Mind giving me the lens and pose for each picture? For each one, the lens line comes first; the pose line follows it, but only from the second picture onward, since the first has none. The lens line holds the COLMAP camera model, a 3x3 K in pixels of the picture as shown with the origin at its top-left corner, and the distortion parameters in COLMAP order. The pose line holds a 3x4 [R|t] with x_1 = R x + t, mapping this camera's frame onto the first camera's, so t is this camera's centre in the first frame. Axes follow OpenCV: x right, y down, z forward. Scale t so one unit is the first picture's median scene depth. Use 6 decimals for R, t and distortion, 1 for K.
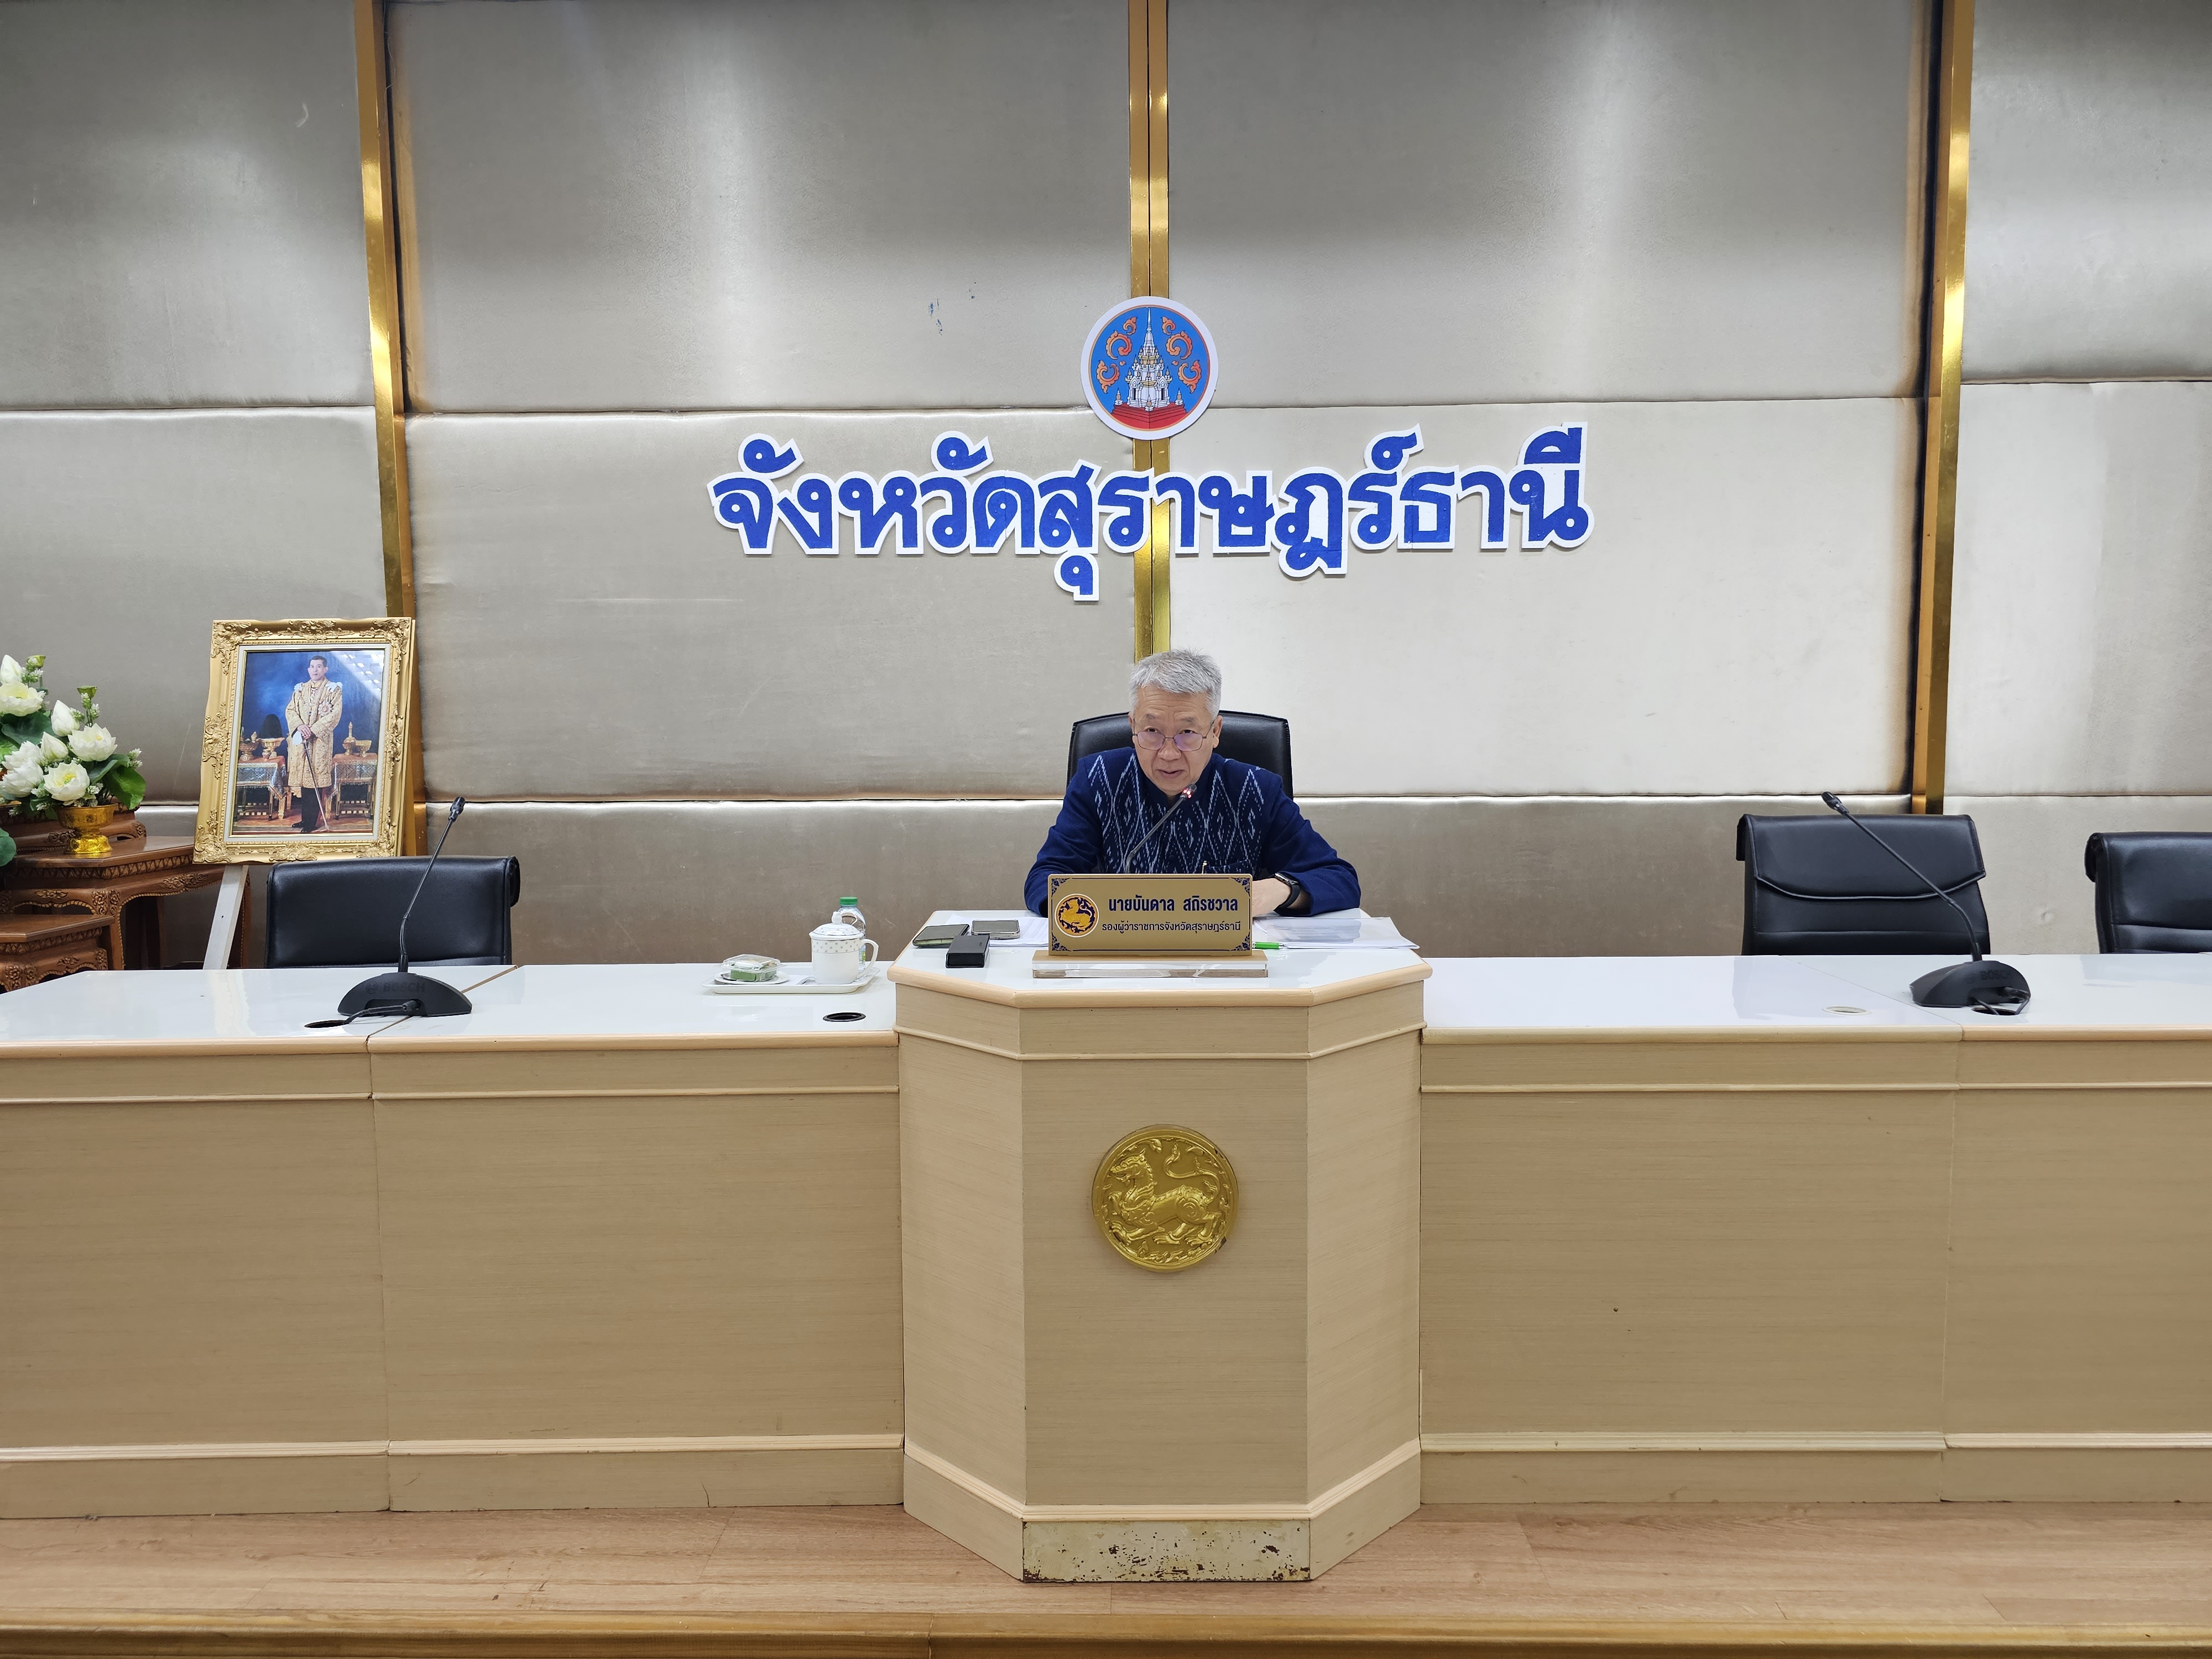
lens RADIAL K [[1420.8, 0, 1094.4], [0, 1420.8, 832.3], [0, 0, 1]] dist [0.046799, -0.036109]
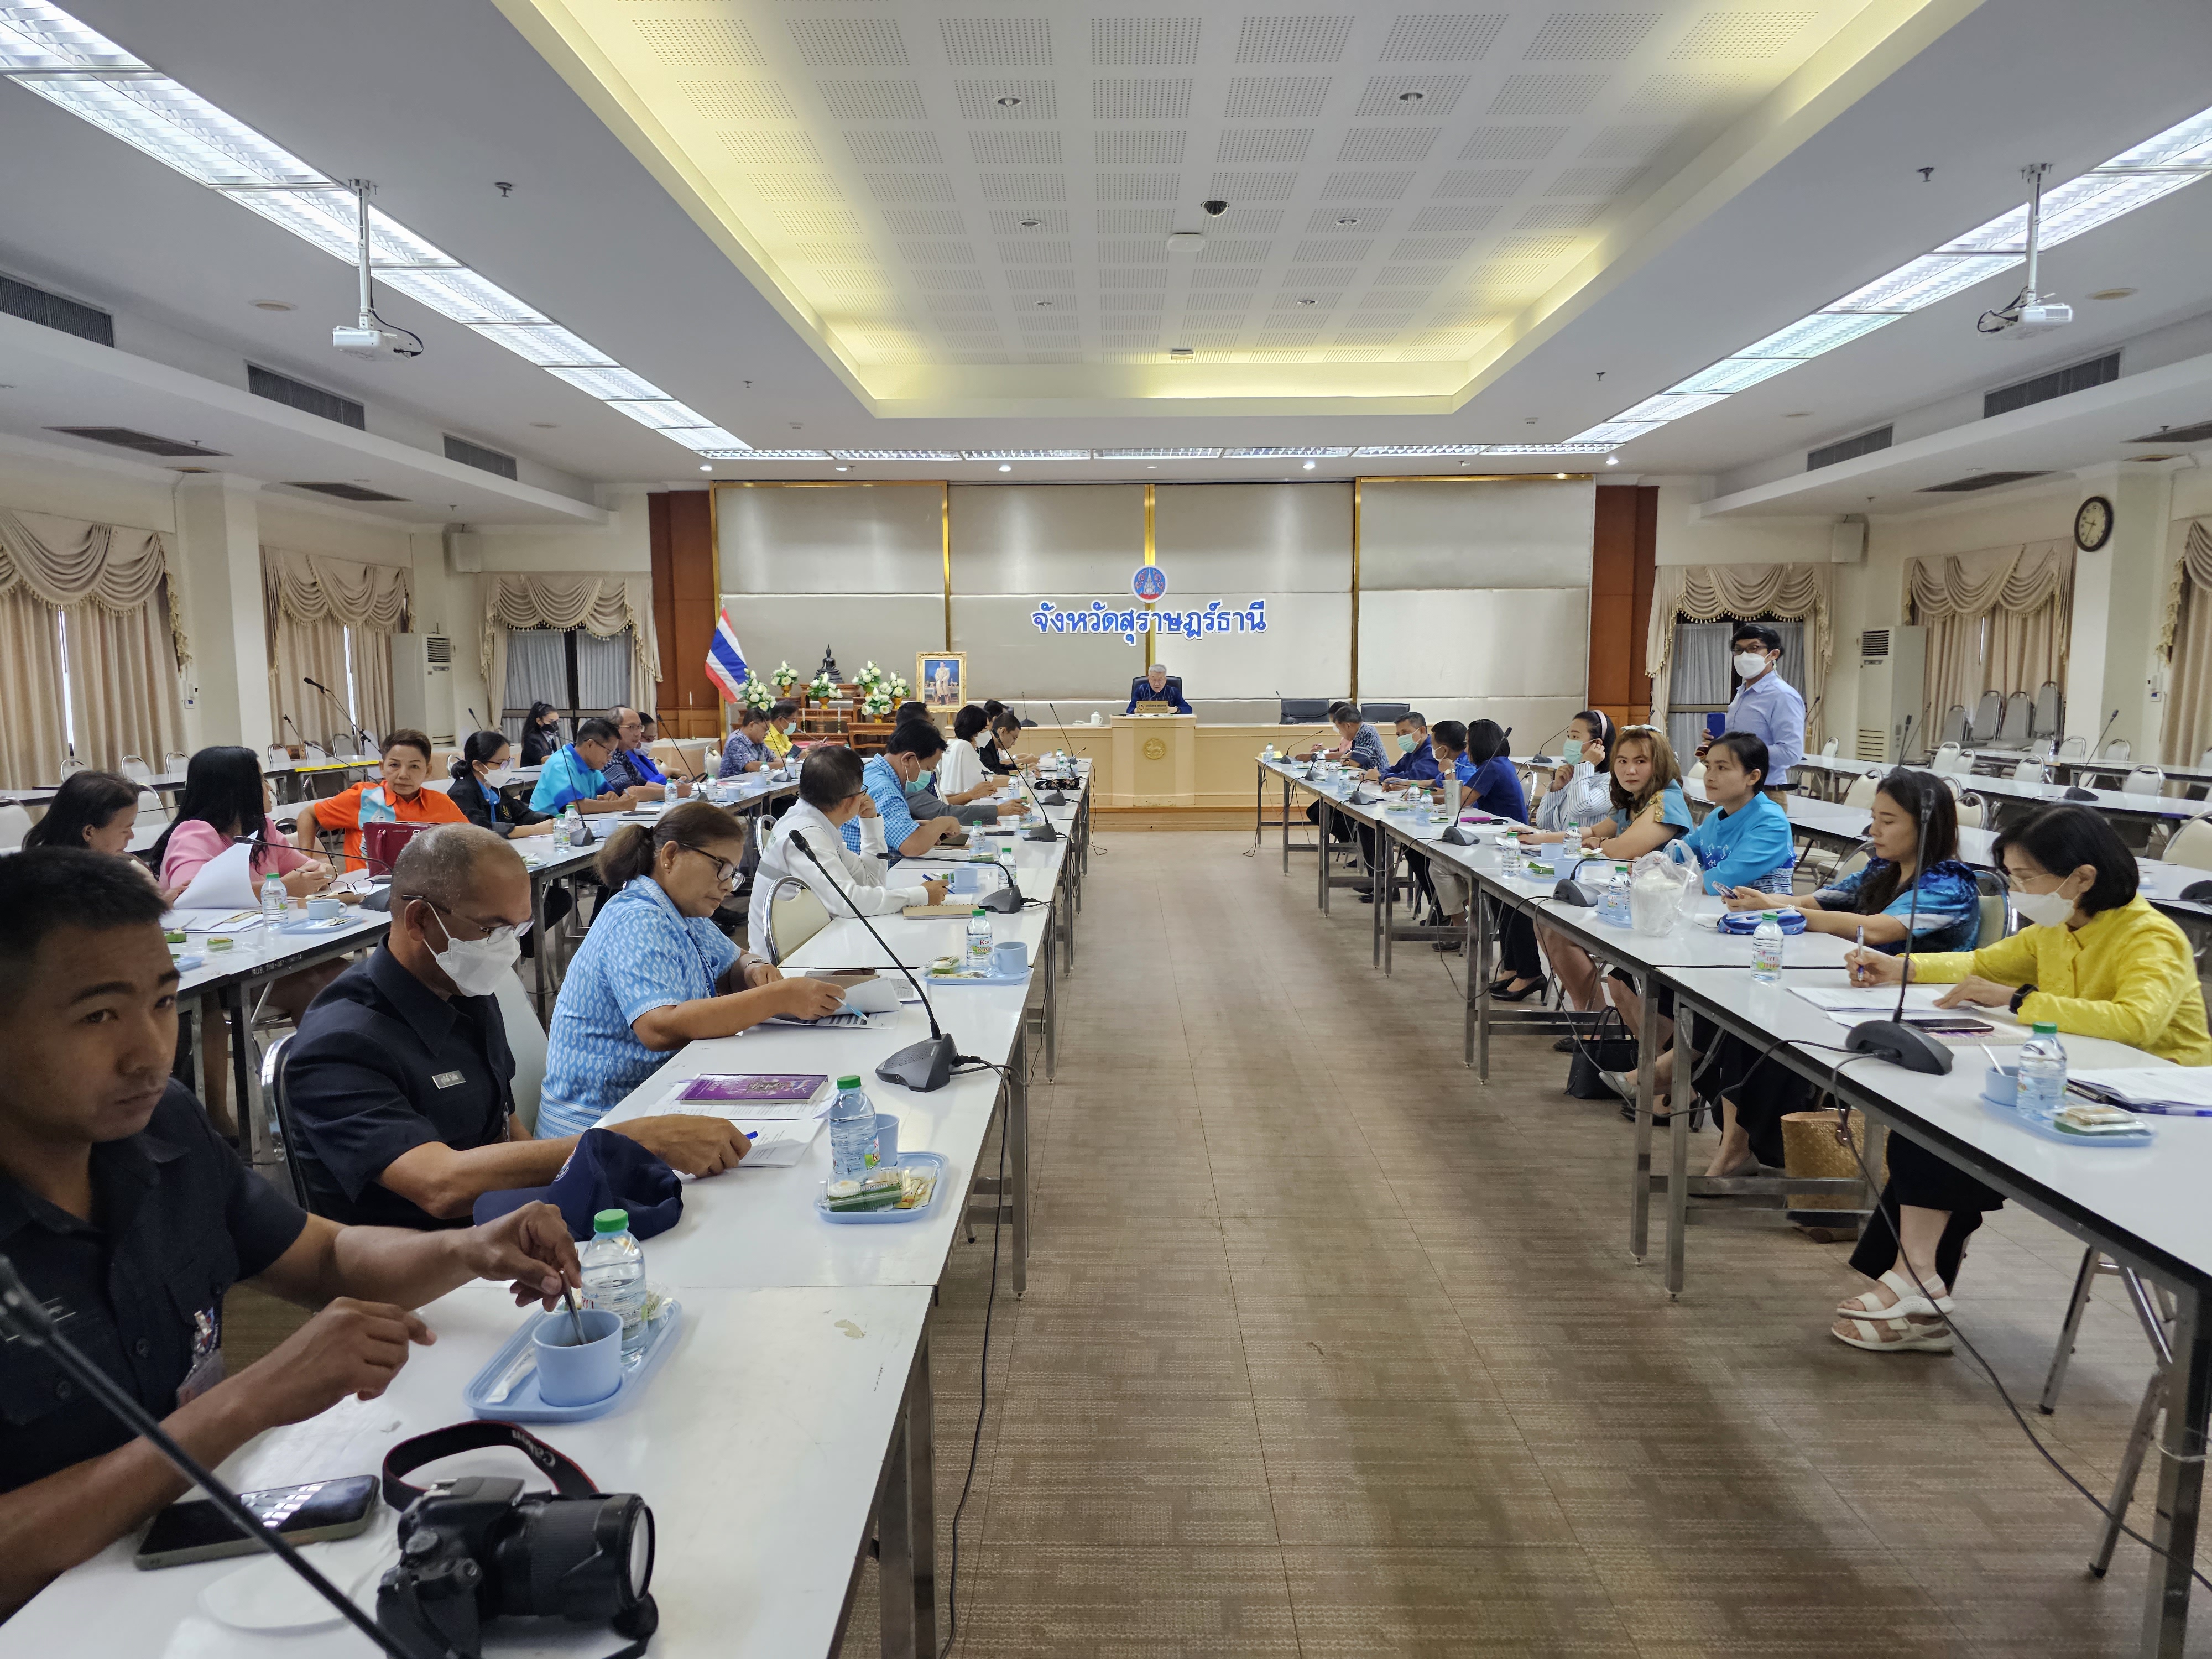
lens RADIAL K [[1420.8, 0, 1094.4], [0, 1420.8, 832.3], [0, 0, 1]] dist [0.046799, -0.036109]
pose [[0.999808, 0.001528, 0.019510, -0.177836], [-0.002118, 0.999541, 0.030236, 0.213671], [-0.019455, -0.030272, 0.999352, -2.743384]]
